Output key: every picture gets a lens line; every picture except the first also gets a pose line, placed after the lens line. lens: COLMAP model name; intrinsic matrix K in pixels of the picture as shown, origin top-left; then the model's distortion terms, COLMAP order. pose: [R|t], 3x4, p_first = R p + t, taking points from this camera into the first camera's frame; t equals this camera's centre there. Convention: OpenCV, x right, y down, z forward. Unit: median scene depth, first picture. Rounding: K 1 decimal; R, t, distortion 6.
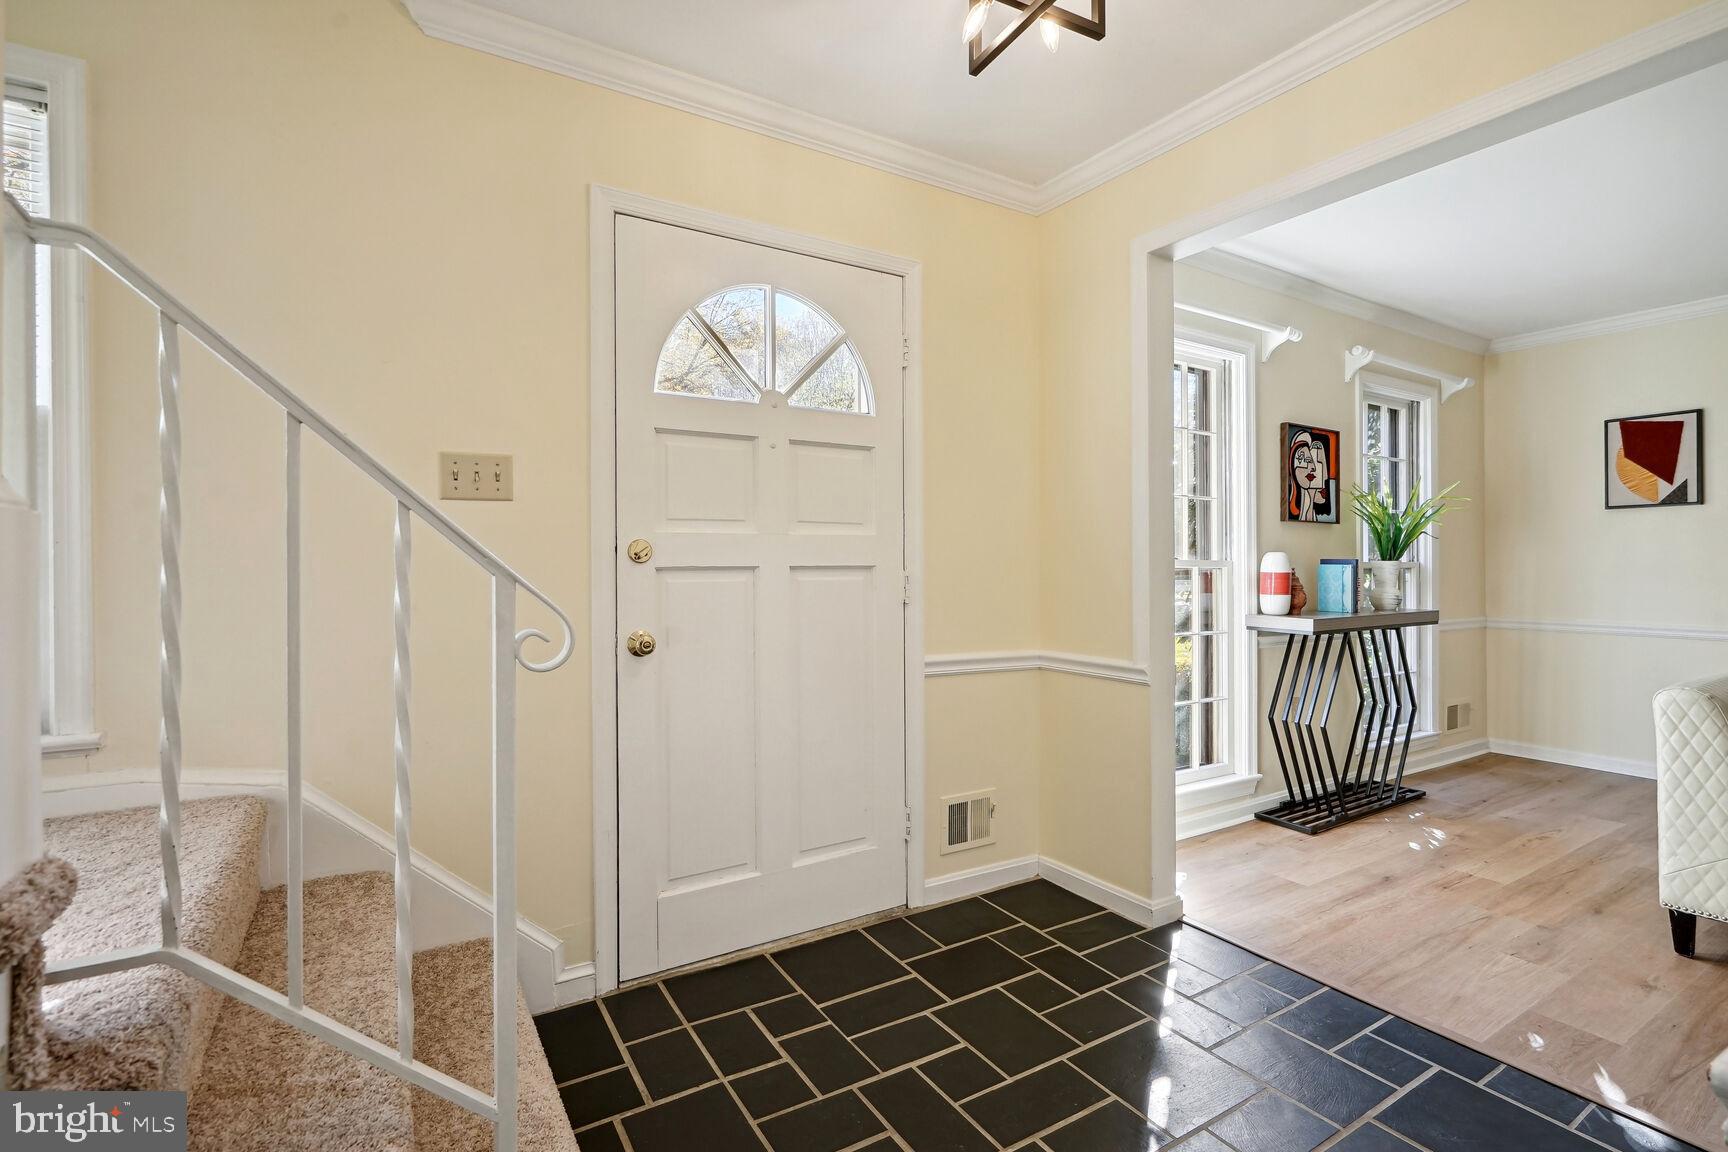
lens RADIAL K [[777.9, 0, 864.0], [0, 777.9, 576.0], [0, 0, 1]] dist [0.017644, 0.000054]
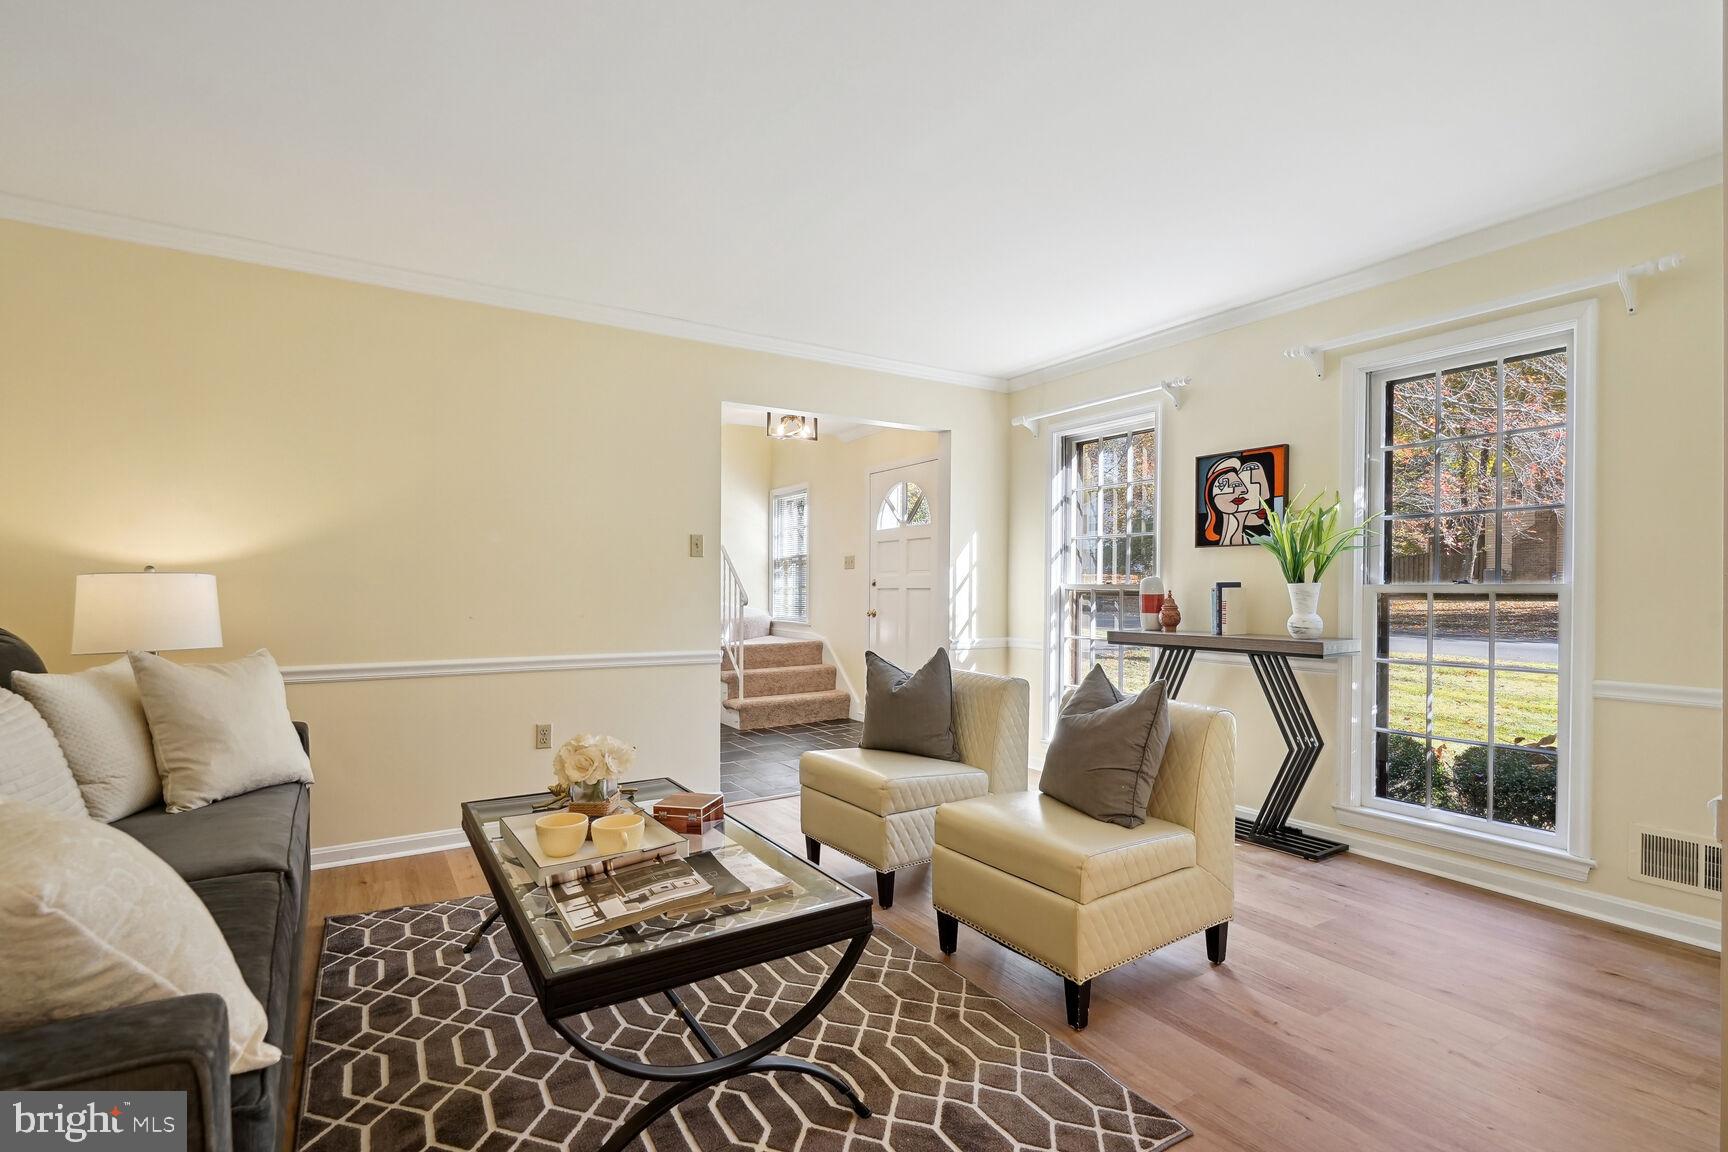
lens RADIAL K [[791.2, 0, 864.0], [0, 791.2, 576.0], [0, 0, 1]] dist [-0.001930, -0.000216]
pose [[0.019135, -0.012343, -0.999741, 1.584575], [-0.015457, 0.999801, -0.012639, -0.009535], [0.999697, 0.015695, 0.018941, 0.503169]]
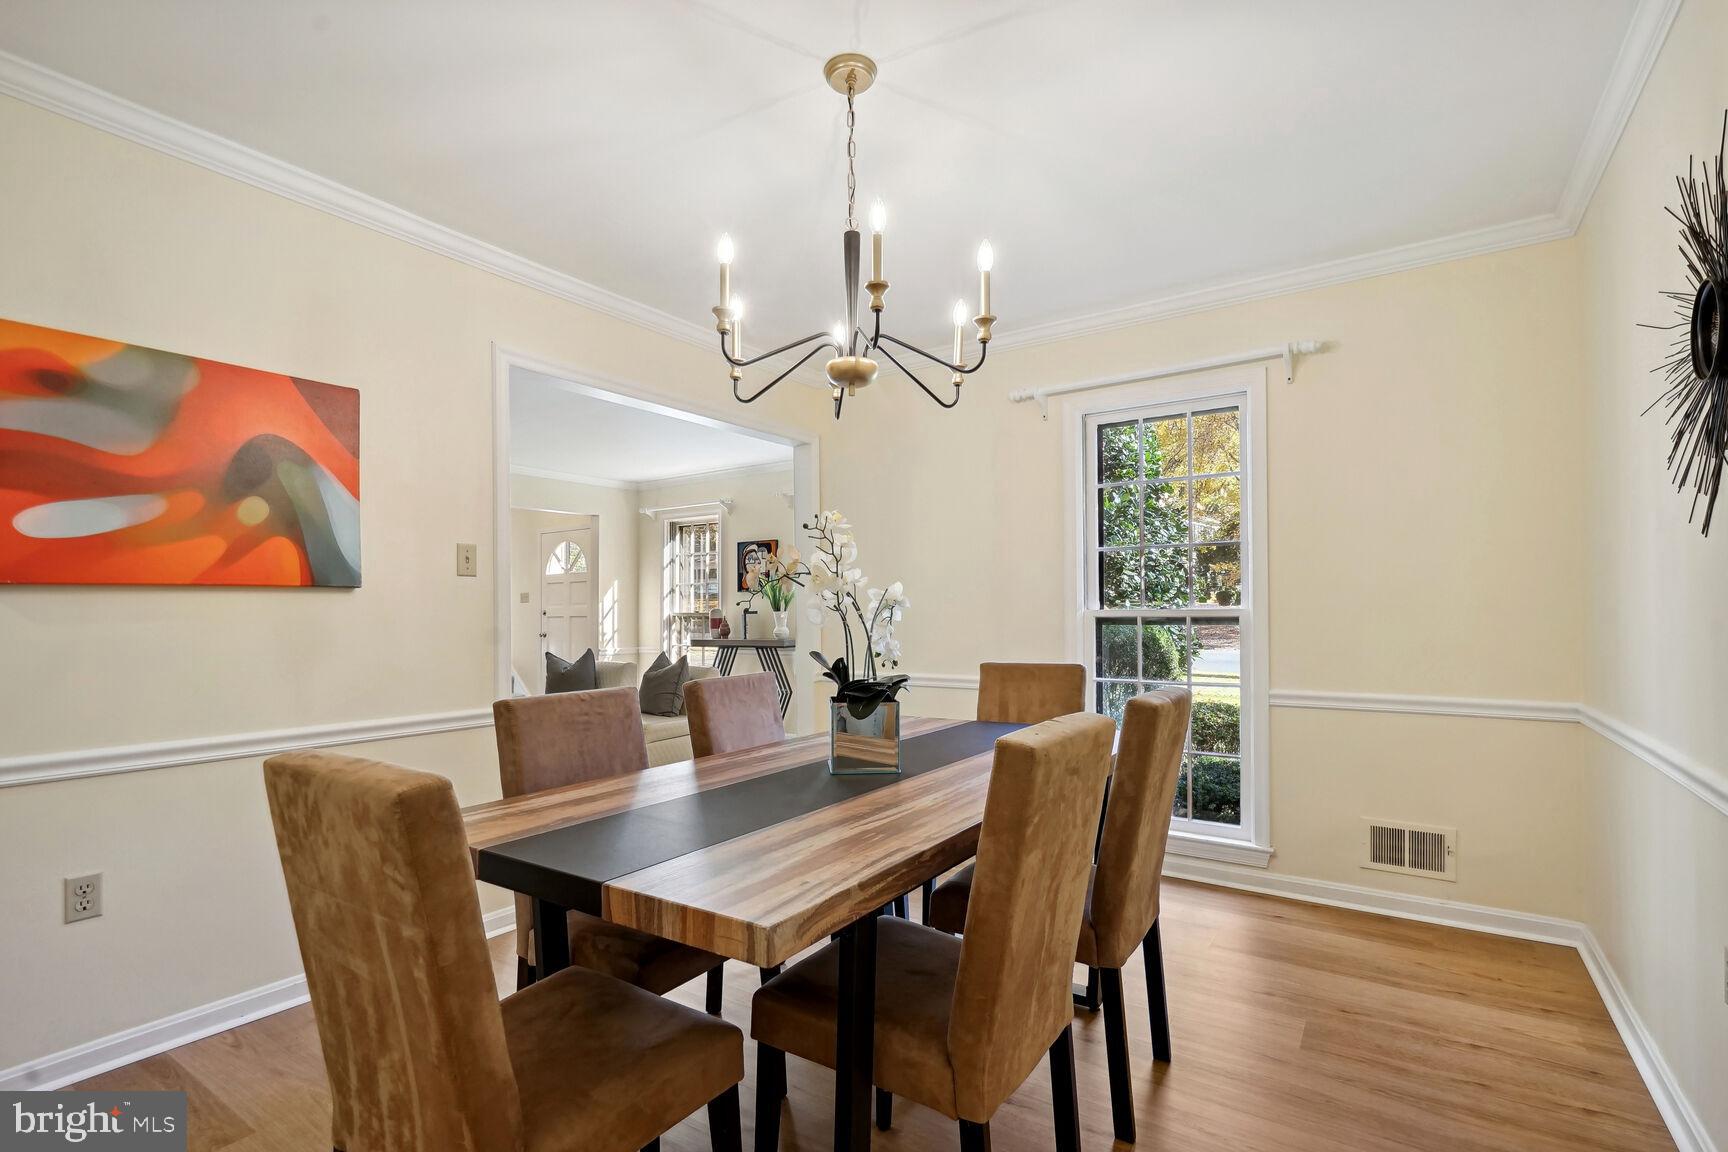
lens RADIAL K [[807.0, 0, 860.1], [0, 807.0, 608.1], [0, 0, 1]] dist [-0.002235, -0.000091]
pose [[0.405221, -0.007230, -0.914190, 2.462167], [-0.003162, 0.999952, -0.009310, -0.011320], [0.914213, 0.006663, 0.405178, 0.441949]]
